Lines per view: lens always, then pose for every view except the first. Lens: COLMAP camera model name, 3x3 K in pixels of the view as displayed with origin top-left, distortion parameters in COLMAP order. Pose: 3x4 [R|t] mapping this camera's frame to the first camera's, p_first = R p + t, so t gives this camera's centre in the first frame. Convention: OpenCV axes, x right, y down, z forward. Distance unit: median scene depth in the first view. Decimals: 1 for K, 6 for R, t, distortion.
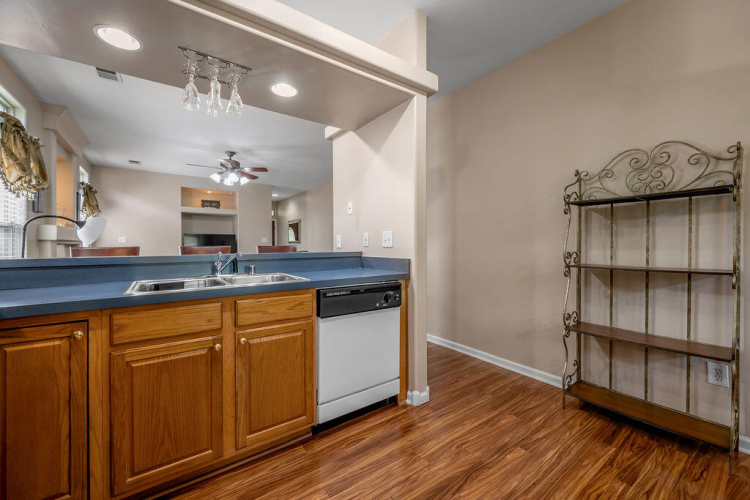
lens RADIAL K [[301.4, 0, 377.7], [0, 301.4, 252.8], [0, 0, 1]] dist [-0.011477, 0.000130]
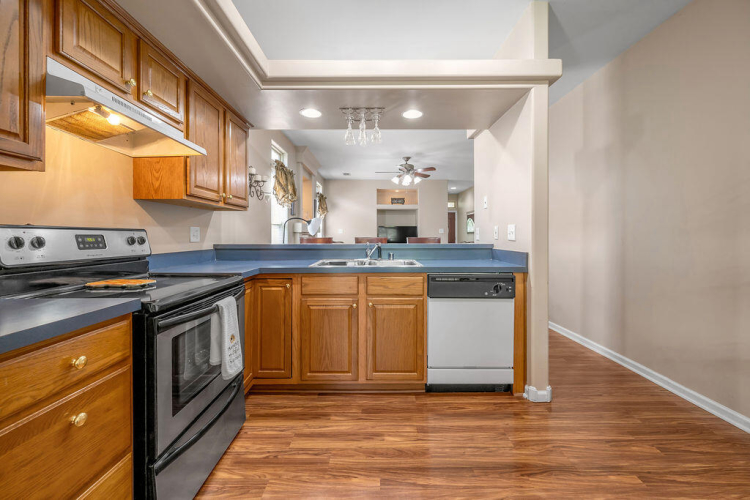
lens RADIAL K [[313.7, 0, 376.6], [0, 313.7, 246.5], [0, 0, 1]] dist [-0.012138, 0.000264]
pose [[0.801453, 0.025936, -0.597495, 0.321583], [-0.018424, 0.999656, 0.018680, -0.009819], [0.597774, -0.003963, 0.801655, -0.127324]]
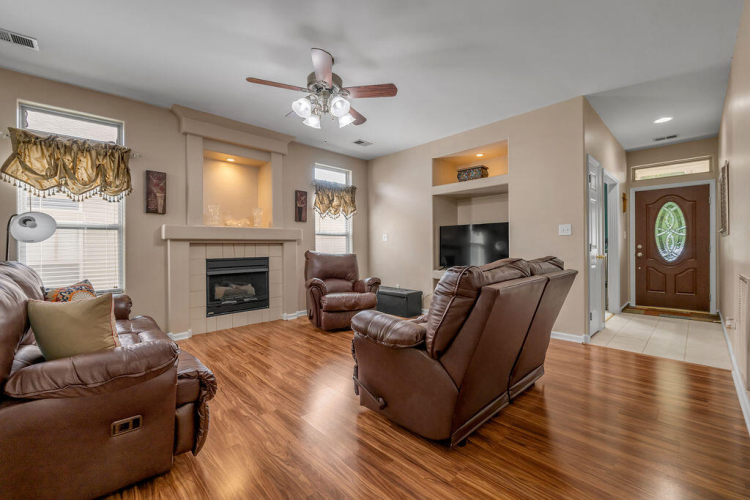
lens RADIAL K [[313.7, 0, 376.6], [0, 313.7, 246.5], [0, 0, 1]] dist [-0.012138, 0.000264]
pose [[0.140003, 0.000148, -0.990151, 0.073874], [-0.010397, 0.999945, -0.001320, -0.042454], [0.990097, 0.010480, 0.139996, 1.889931]]
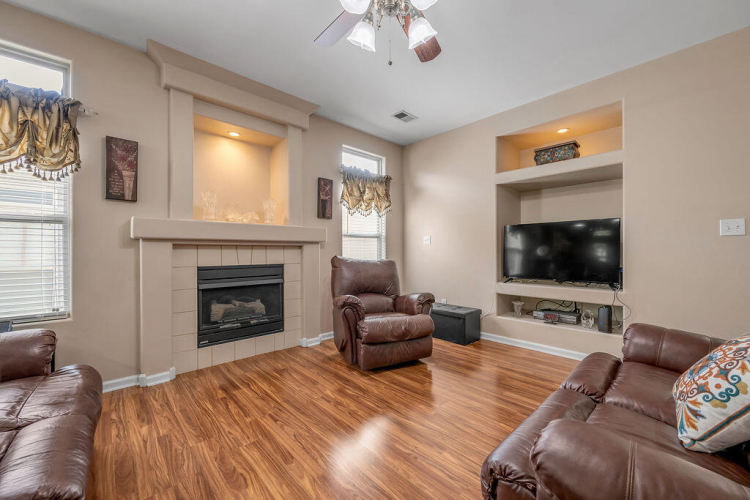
lens RADIAL K [[301.4, 0, 377.7], [0, 301.4, 252.8], [0, 0, 1]] dist [-0.011477, 0.000130]
pose [[0.122833, 0.005616, -0.992411, -0.393417], [-0.016895, 0.999851, 0.003567, -0.038391], [0.992284, 0.016329, 0.122909, 1.784863]]
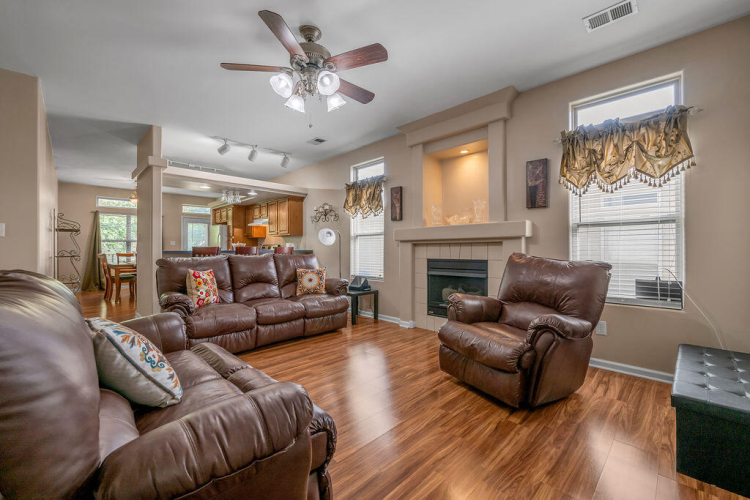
lens RADIAL K [[313.7, 0, 376.6], [0, 313.7, 246.5], [0, 0, 1]] dist [-0.012138, 0.000264]
pose [[-0.990285, 0.013667, -0.138381, -0.984161], [0.011734, 0.999822, 0.014776, -0.062669], [0.138558, 0.013009, -0.990269, 2.749277]]
